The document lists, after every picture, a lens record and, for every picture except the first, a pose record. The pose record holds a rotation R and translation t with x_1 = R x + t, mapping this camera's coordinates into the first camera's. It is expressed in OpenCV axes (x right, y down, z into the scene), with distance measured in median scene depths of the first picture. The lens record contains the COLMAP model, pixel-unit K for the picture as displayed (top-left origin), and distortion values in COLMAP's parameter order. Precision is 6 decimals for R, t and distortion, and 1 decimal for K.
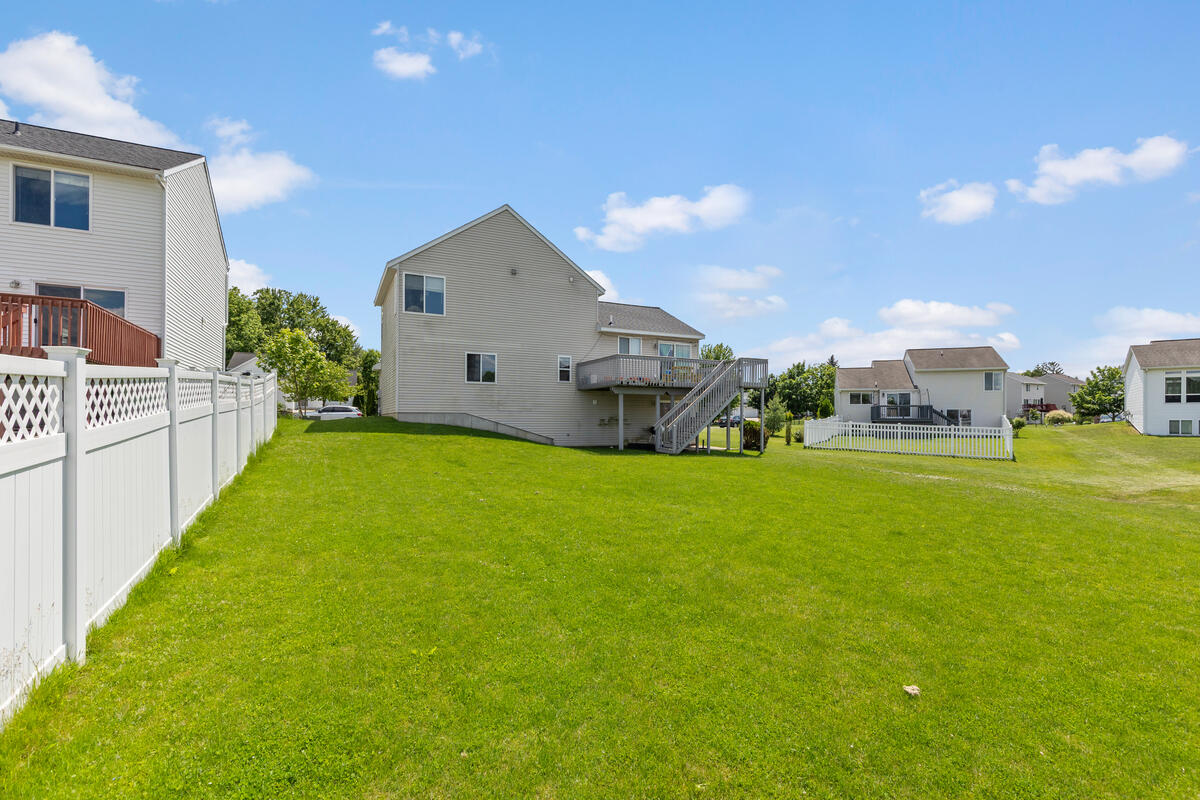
lens RADIAL K [[551.8, 0, 599.7], [0, 551.8, 430.6], [0, 0, 1]] dist [-0.000849, 0.000041]
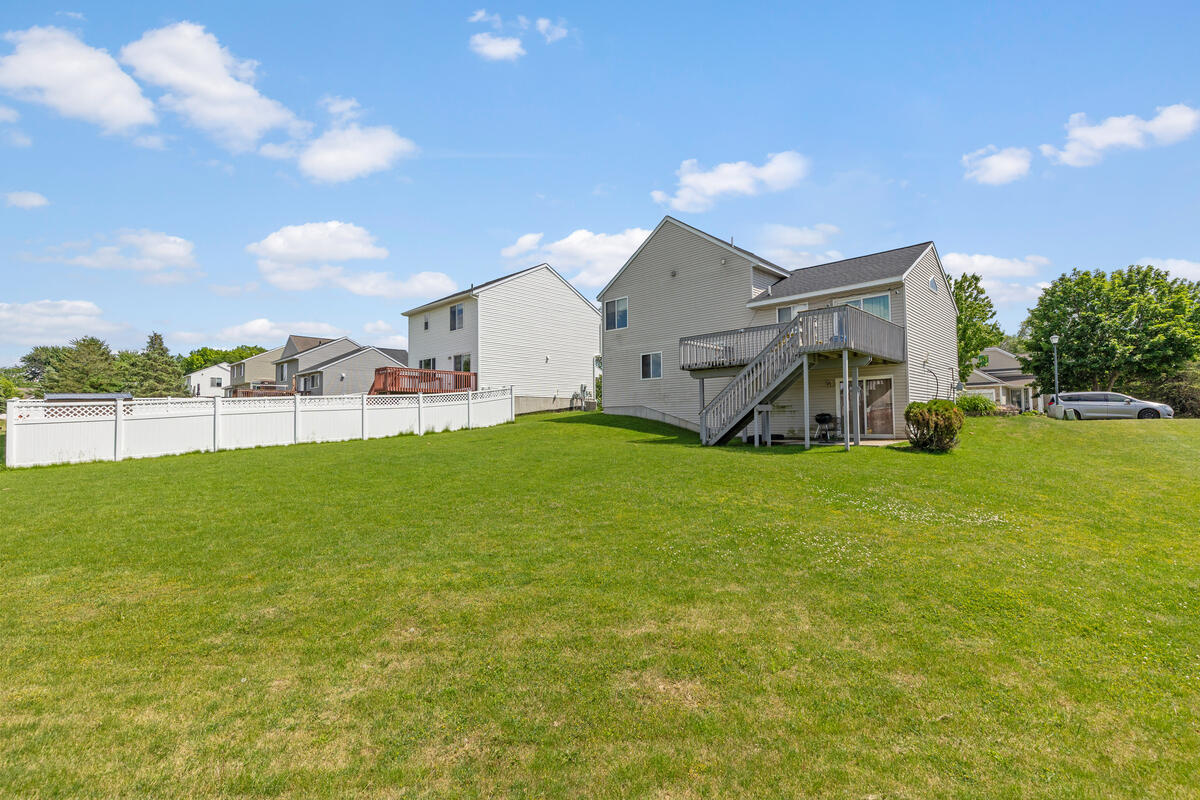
lens RADIAL K [[534.1, 0, 600.0], [0, 534.1, 400.0], [0, 0, 1]] dist [0.000162, 0.000031]
pose [[0.341930, -0.046950, -0.938552, 0.756855], [-0.003309, 0.998685, -0.051164, 0.013358], [0.939719, 0.020601, 0.341325, 0.506600]]
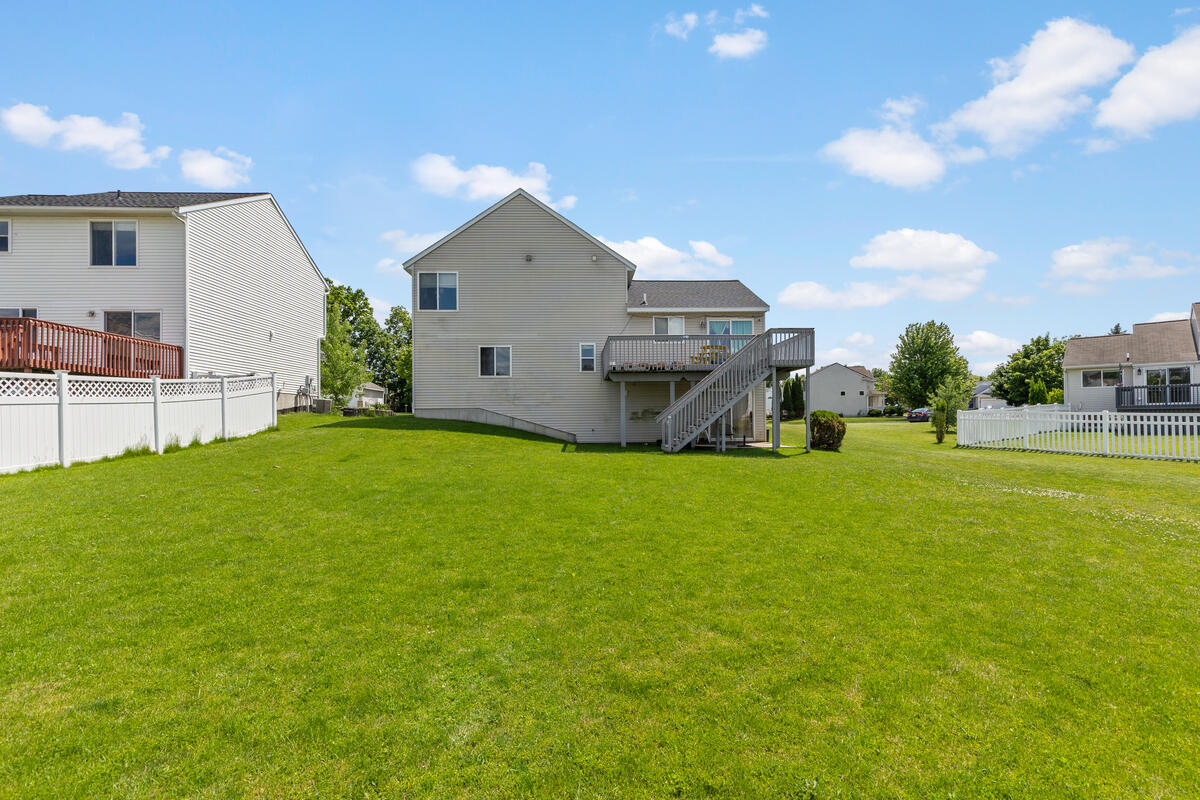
lens RADIAL K [[548.0, 0, 601.9], [0, 548.0, 421.6], [0, 0, 1]] dist [-0.000819, 0.000090]
pose [[0.914443, -0.012995, -0.404506, 0.330643], [0.006819, 0.999837, -0.016705, 0.008841], [0.404657, 0.012518, 0.914383, 0.193613]]
